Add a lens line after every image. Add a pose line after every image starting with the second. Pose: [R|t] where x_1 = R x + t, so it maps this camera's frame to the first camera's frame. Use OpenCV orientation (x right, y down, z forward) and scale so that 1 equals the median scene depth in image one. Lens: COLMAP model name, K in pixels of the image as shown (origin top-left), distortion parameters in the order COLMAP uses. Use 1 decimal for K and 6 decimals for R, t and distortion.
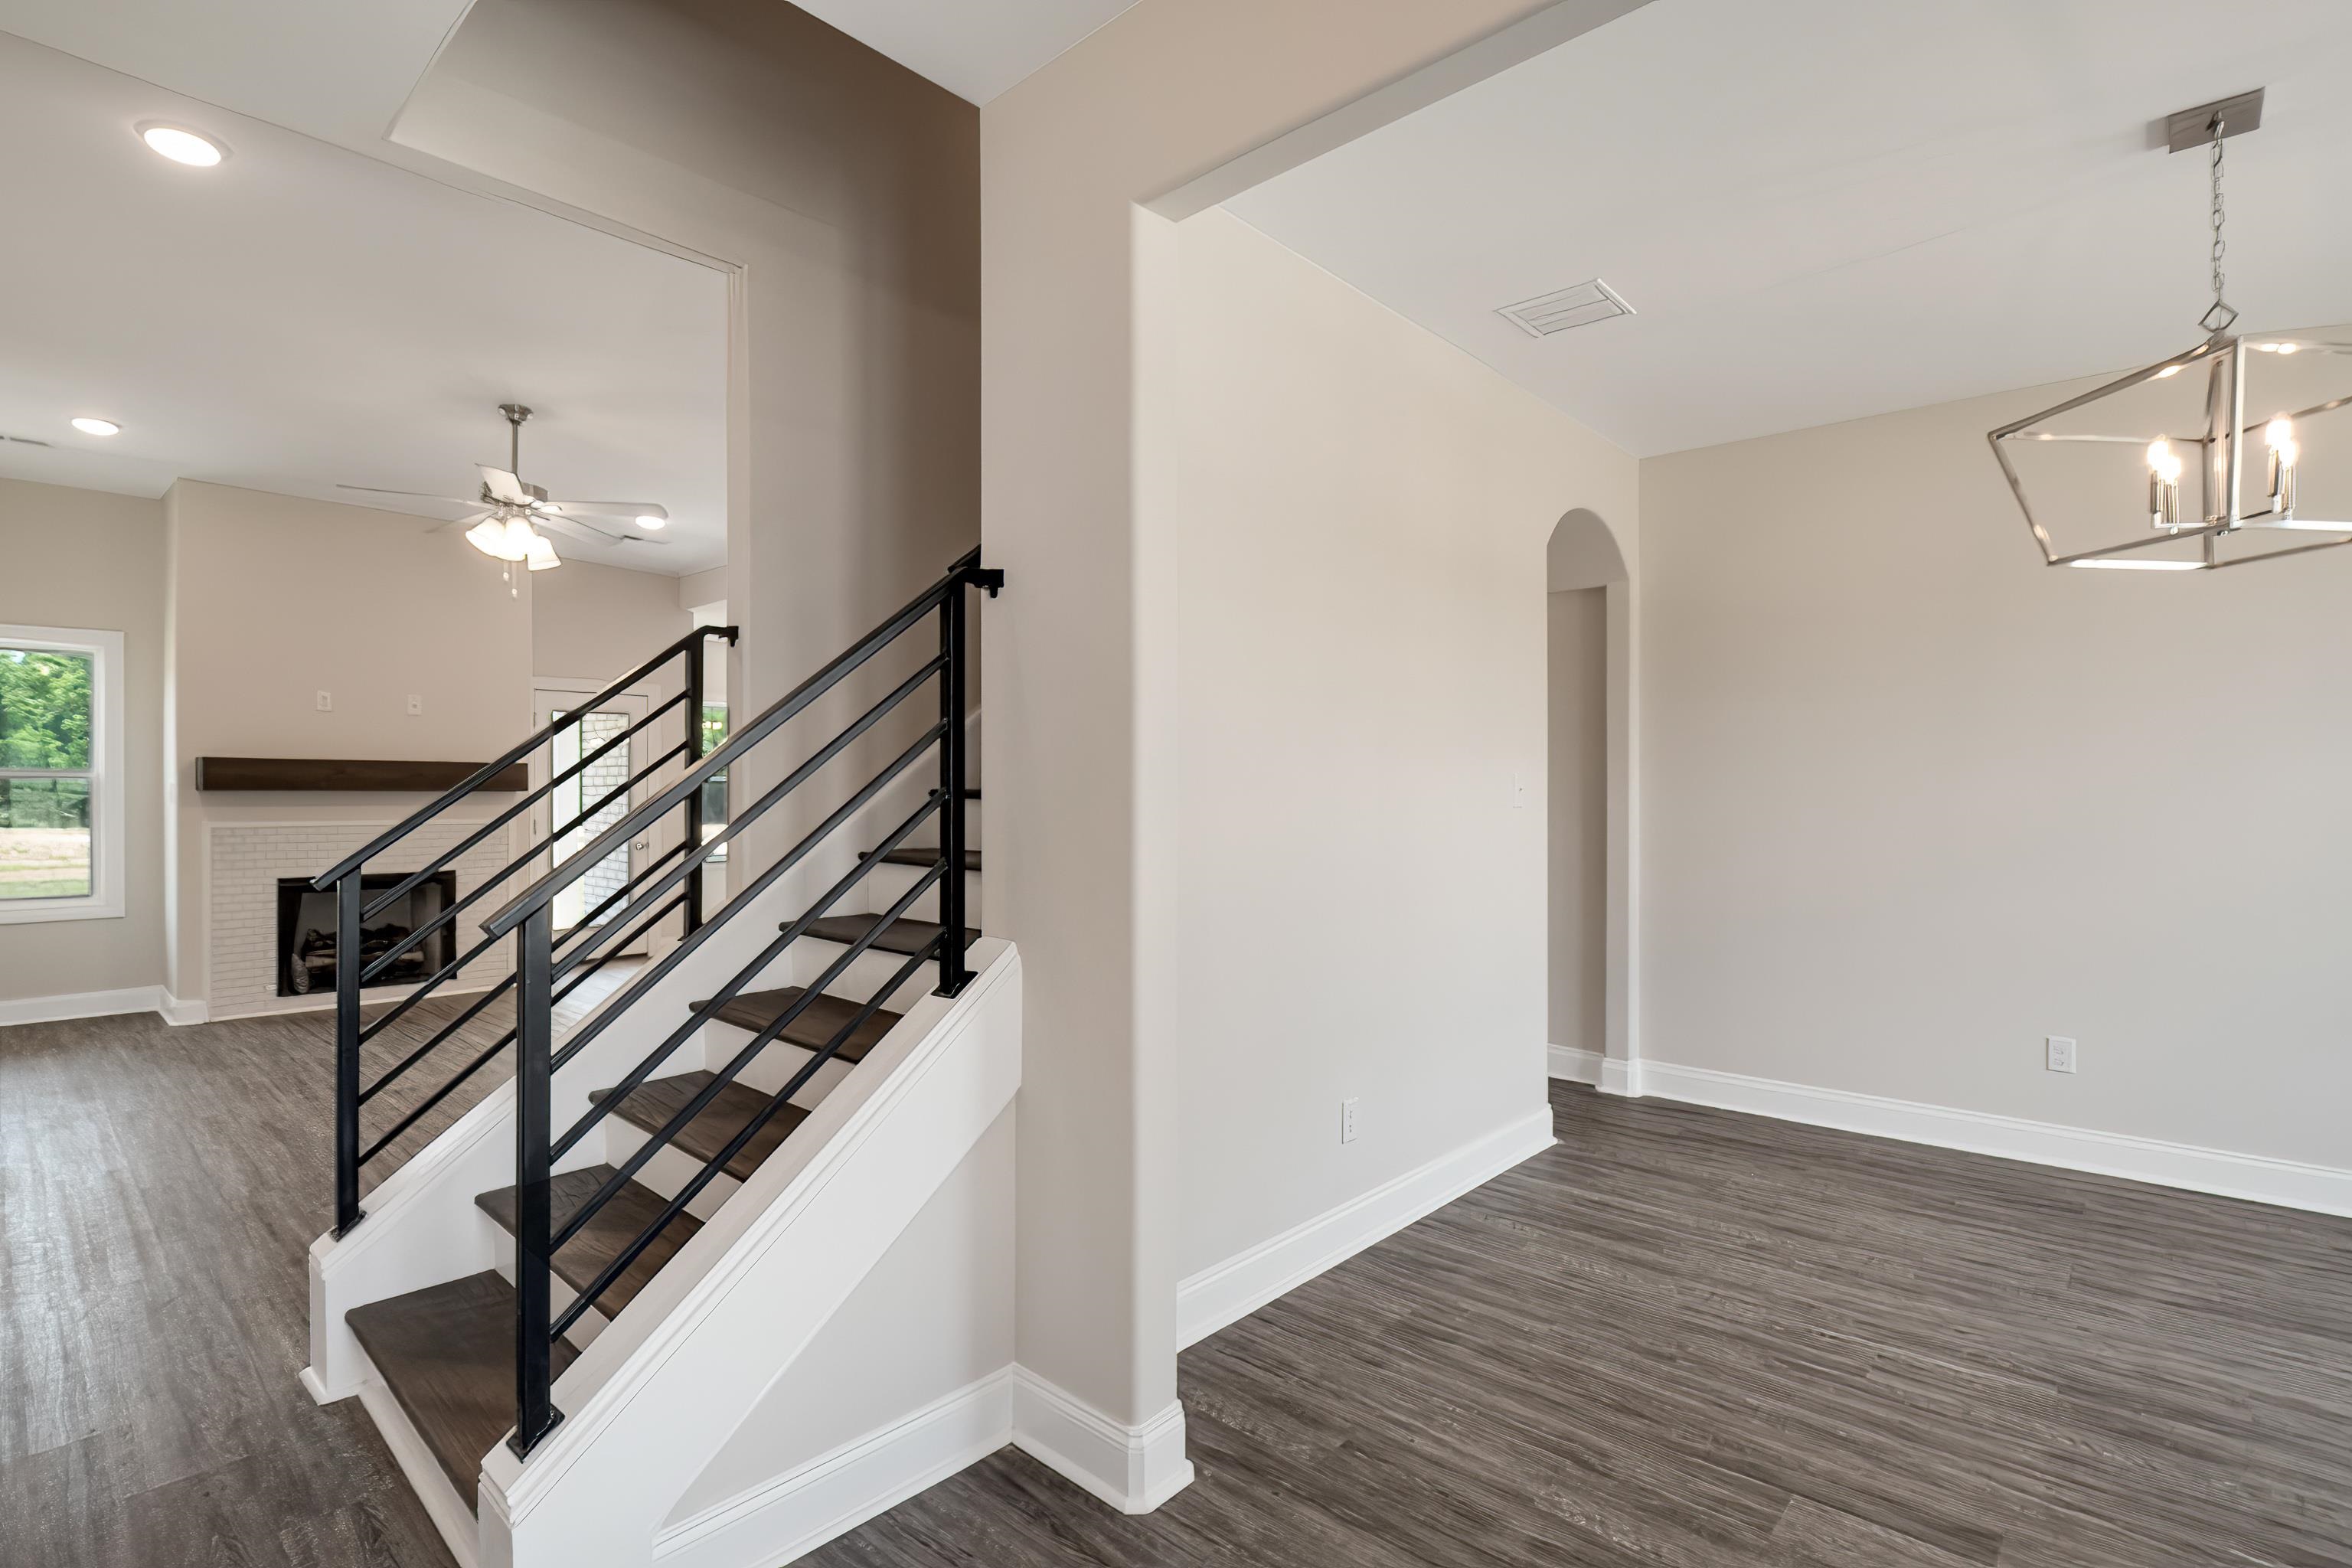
lens RADIAL K [[1117.8, 0, 1145.7], [0, 1117.8, 793.6], [0, 0, 1]] dist [-0.004341, -0.000348]
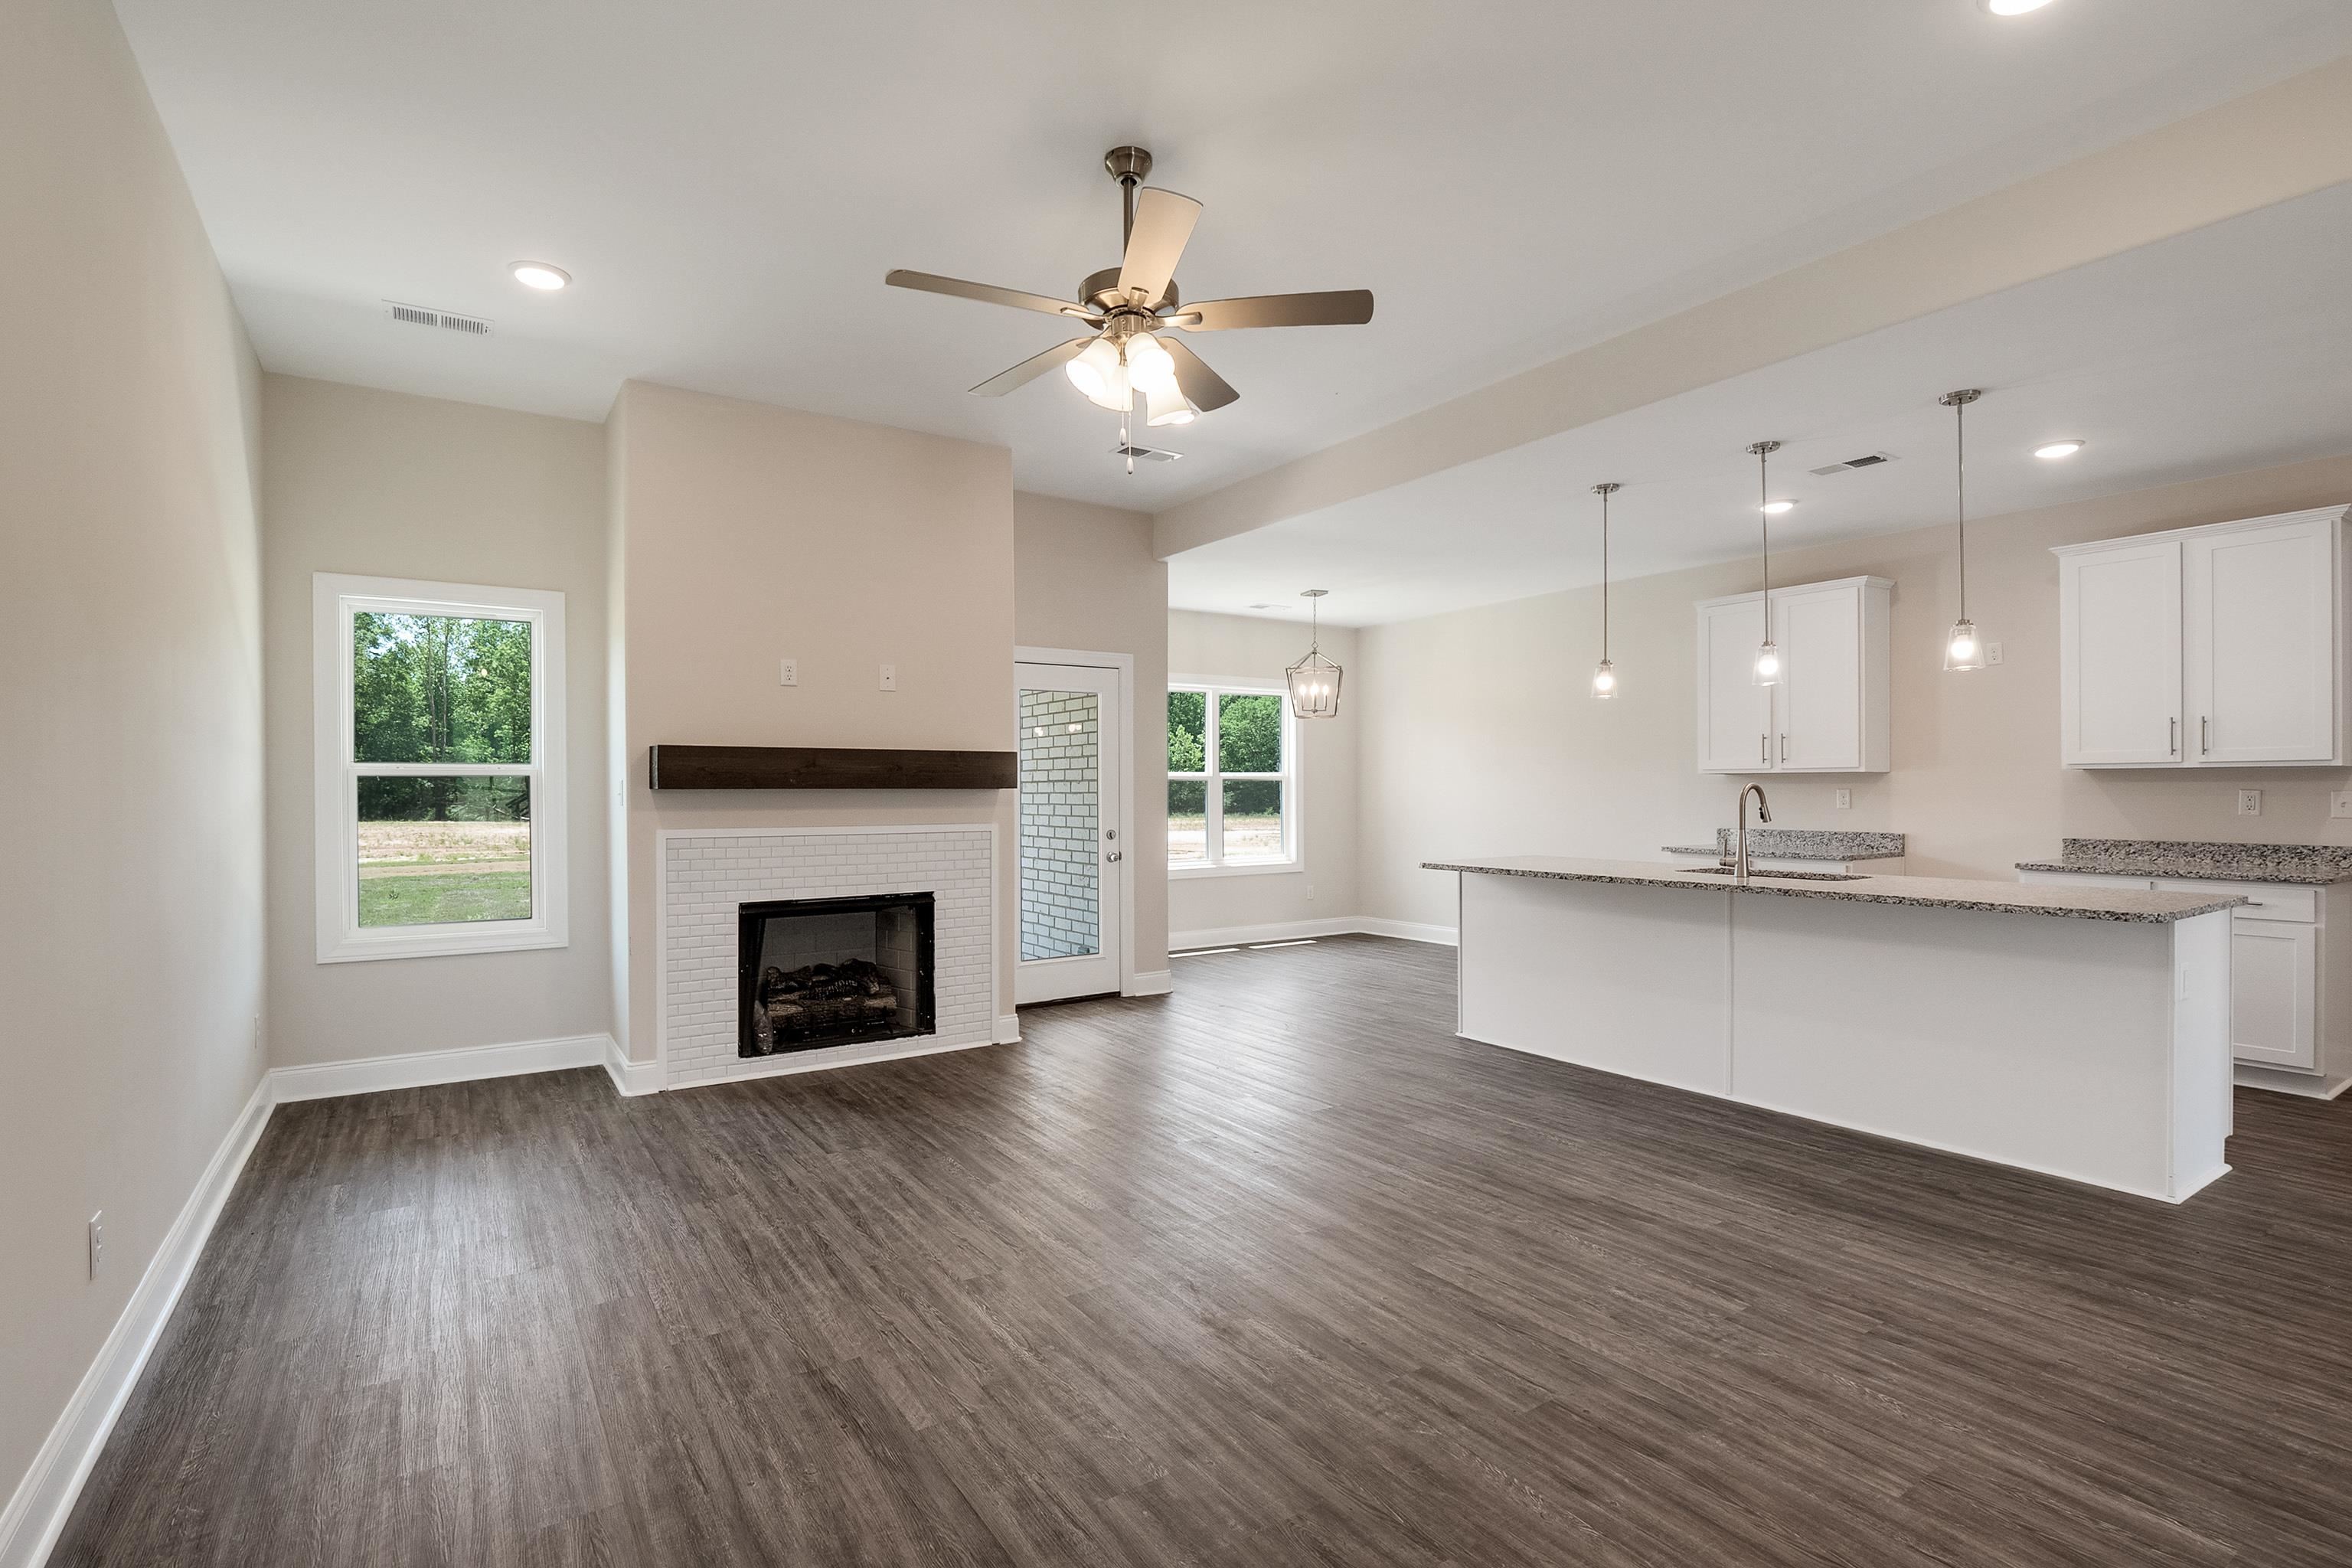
lens RADIAL K [[1112.1, 0, 1171.4], [0, 1112.1, 789.7], [0, 0, 1]] dist [-0.011024, -0.001009]
pose [[0.975047, -0.004408, -0.221954, -0.318534], [0.004869, 0.999987, 0.001526, -0.002070], [0.221944, -0.002569, 0.975056, 0.321232]]
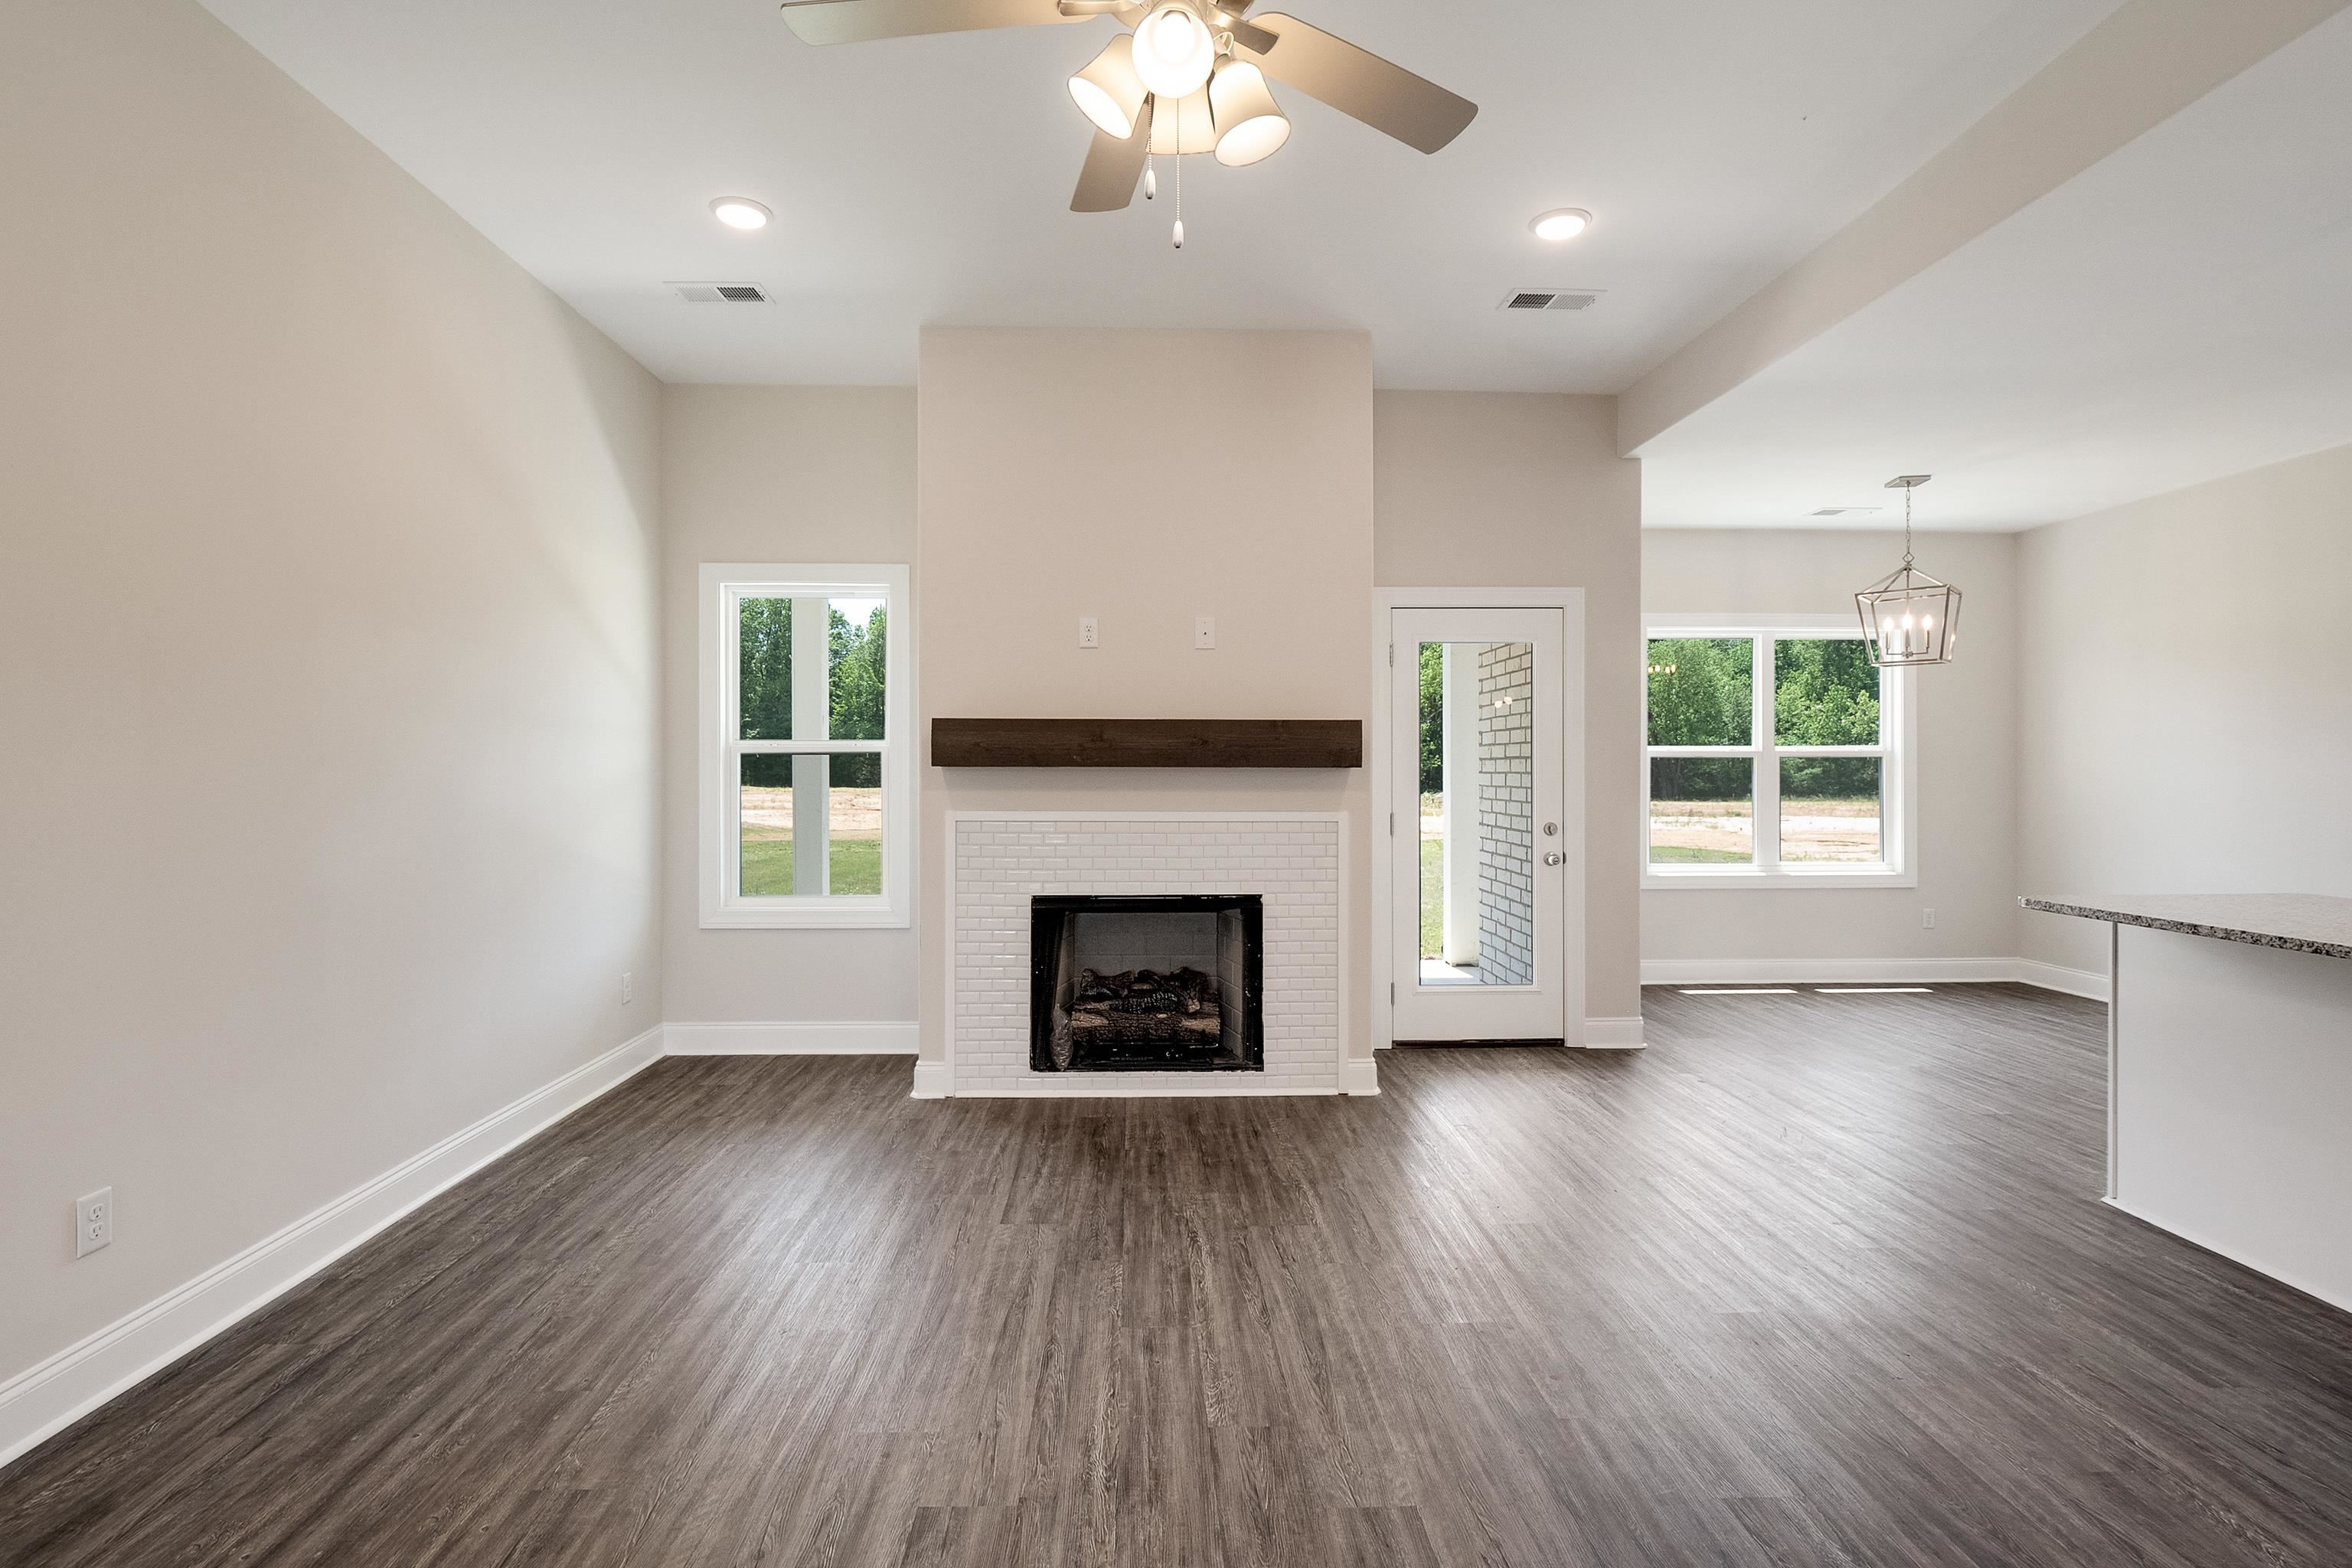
lens RADIAL K [[1120.6, 0, 1162.4], [0, 1120.6, 760.8], [0, 0, 1]] dist [0.001951, -0.011448]
pose [[0.710108, -0.003265, -0.704085, -0.241301], [0.000275, 0.999990, -0.004360, -0.003432], [0.704093, 0.002902, 0.710102, 0.570795]]
